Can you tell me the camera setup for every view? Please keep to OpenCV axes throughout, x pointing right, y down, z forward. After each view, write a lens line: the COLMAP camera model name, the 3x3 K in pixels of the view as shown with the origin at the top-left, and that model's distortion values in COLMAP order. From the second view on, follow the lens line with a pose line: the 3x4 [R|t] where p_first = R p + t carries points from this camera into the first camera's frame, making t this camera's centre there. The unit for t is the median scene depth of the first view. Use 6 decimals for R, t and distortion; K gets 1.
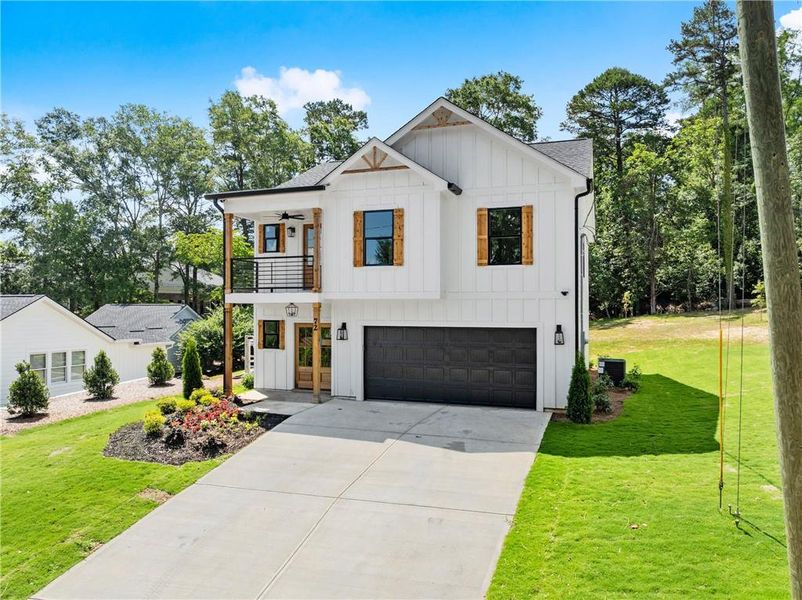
lens RADIAL K [[528.0, 0, 356.9], [0, 528.0, 302.2], [0, 0, 1]] dist [-0.026493, 0.004863]
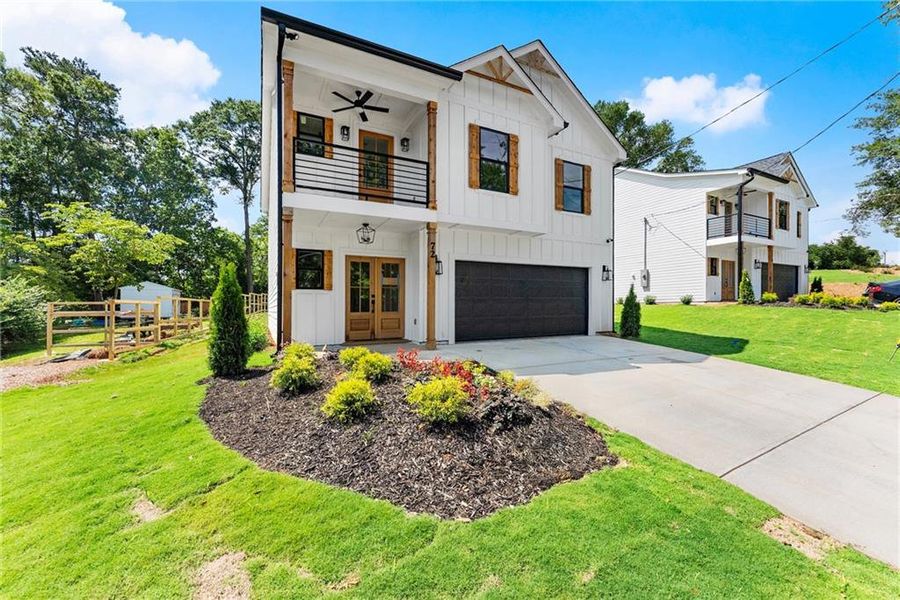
lens RADIAL K [[364.2, 0, 427.7], [0, 364.2, 303.9], [0, 0, 1]] dist [0.002264, 0.000163]
pose [[0.668924, 0.002786, 0.743325, -0.507753], [-0.012115, 0.999901, 0.007155, 0.123651], [-0.743232, -0.013791, 0.668892, 0.666758]]
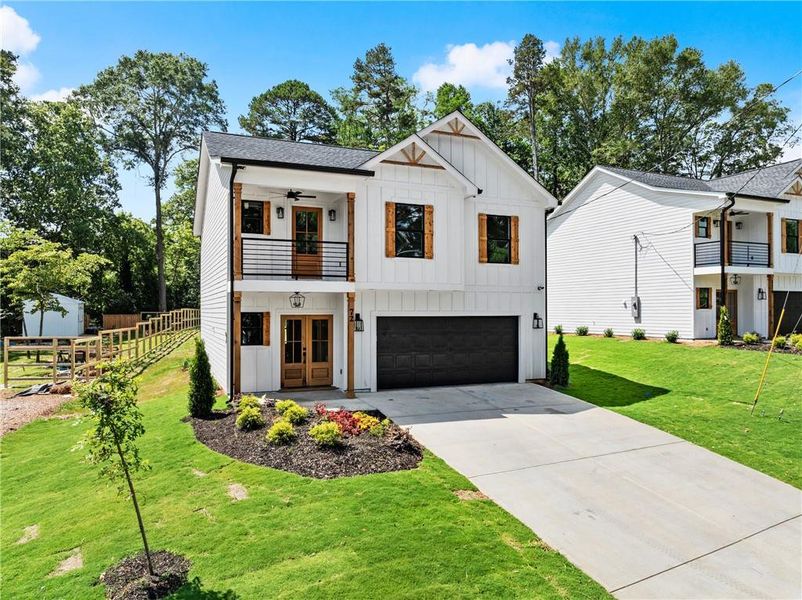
lens RADIAL K [[562.8, 0, 338.1], [0, 562.8, 300.1], [0, 0, 1]] dist [-0.031748, 0.001717]
pose [[0.759474, 0.007780, 0.650491, -0.785859], [-0.011065, 0.999938, 0.000960, 0.014440], [-0.650443, -0.007926, 0.759514, 0.257921]]
